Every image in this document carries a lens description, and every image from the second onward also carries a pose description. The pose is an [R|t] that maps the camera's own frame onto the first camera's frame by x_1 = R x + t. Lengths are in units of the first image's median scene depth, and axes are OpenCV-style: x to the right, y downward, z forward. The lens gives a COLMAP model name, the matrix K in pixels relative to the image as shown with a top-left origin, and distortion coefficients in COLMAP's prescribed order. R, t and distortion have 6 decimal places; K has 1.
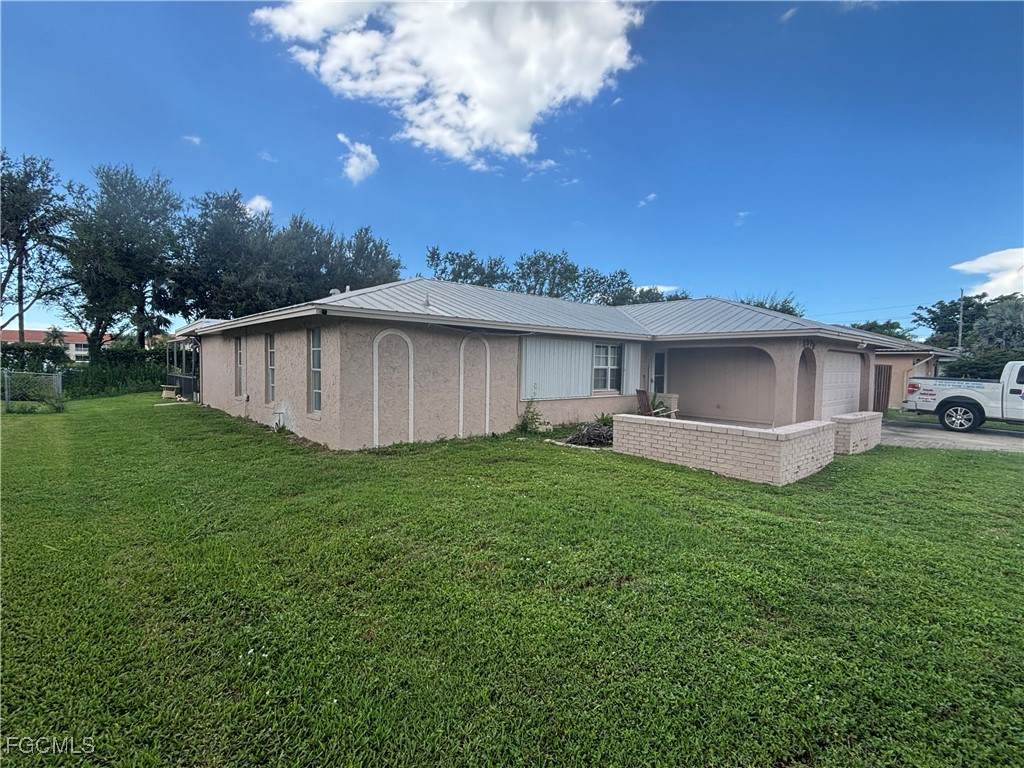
lens RADIAL K [[492.6, 0, 512.6], [0, 492.6, 387.6], [0, 0, 1]] dist [-0.002391, 0.007547]
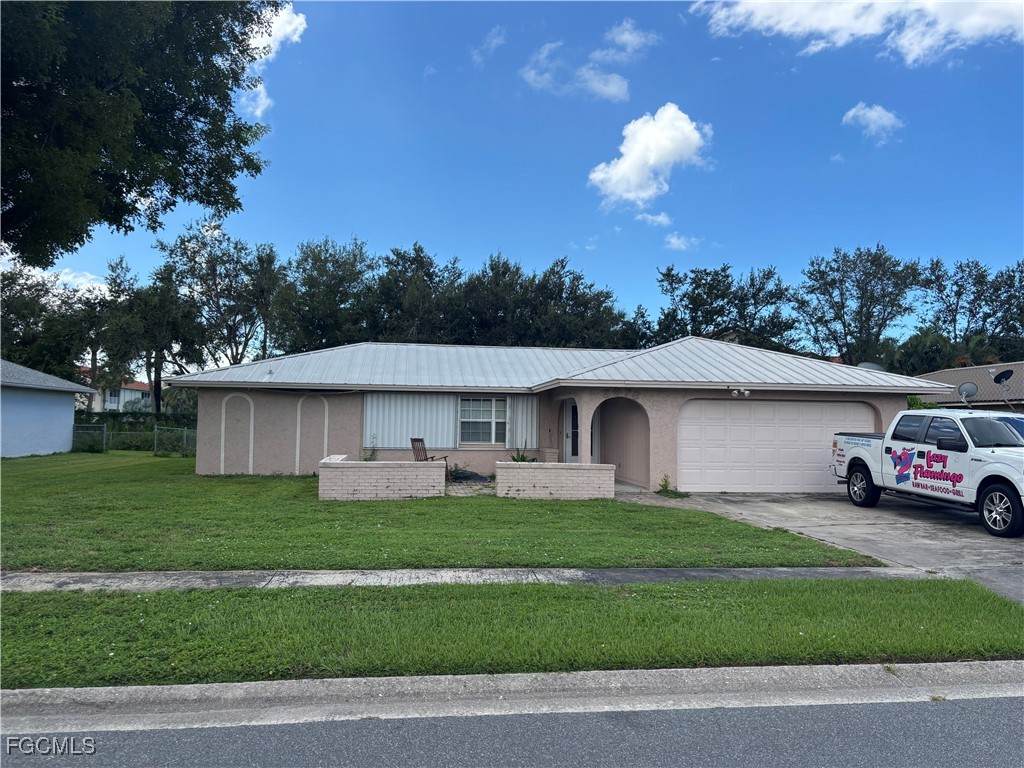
lens RADIAL K [[768.1, 0, 514.8], [0, 768.1, 404.5], [0, 0, 1]] dist [0.046926, -0.043520]
pose [[0.822732, -0.016733, -0.568183, 1.294165], [-0.027620, 0.997209, -0.069362, 0.037469], [0.567758, 0.072759, 0.819974, -0.285531]]
